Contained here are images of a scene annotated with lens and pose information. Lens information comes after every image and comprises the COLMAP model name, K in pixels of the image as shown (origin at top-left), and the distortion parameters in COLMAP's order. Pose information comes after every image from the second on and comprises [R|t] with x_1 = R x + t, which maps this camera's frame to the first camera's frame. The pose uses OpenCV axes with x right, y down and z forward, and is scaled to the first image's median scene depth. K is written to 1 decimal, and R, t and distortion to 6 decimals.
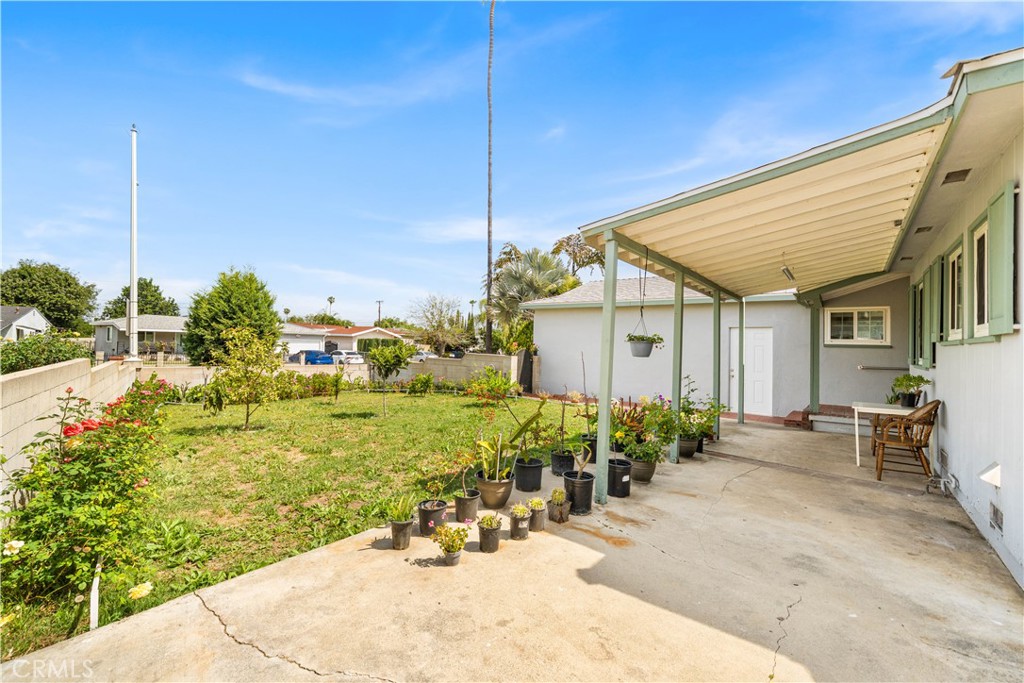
lens RADIAL K [[450.1, 0, 512.0], [0, 450.1, 341.5], [0, 0, 1]] dist [-0.000591, -0.000283]
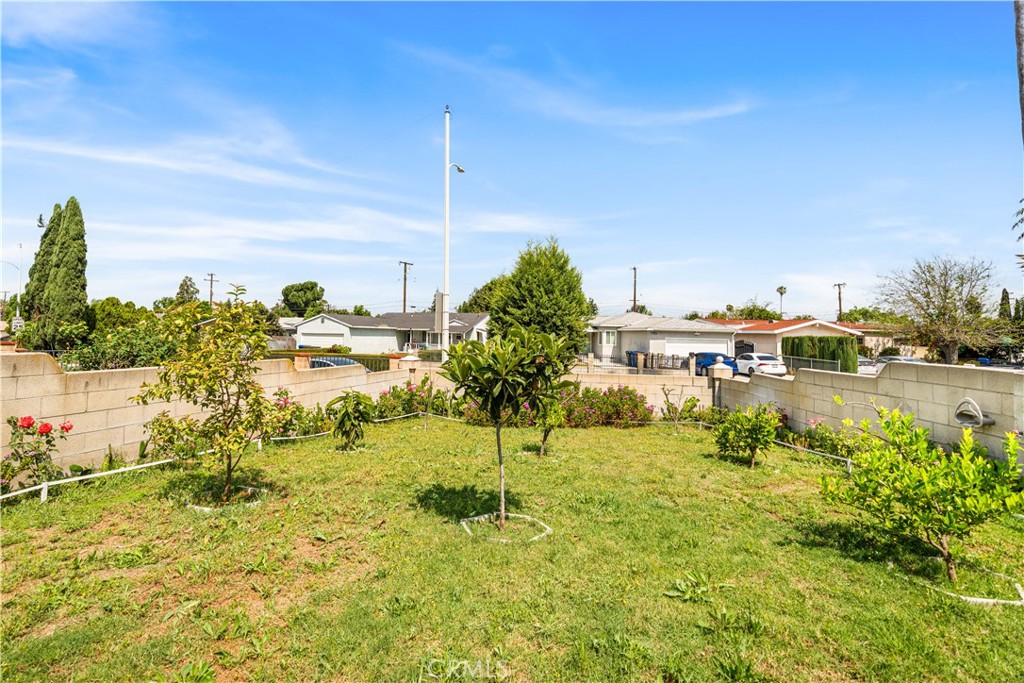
lens RADIAL K [[503.8, 0, 512.0], [0, 503.8, 341.5], [0, 0, 1]] dist [-0.000003, 0.000118]
pose [[0.616486, -0.004598, -0.787352, 0.011991], [0.001209, 0.999987, -0.004893, 0.004020], [0.787365, 0.002064, 0.616484, 0.195182]]
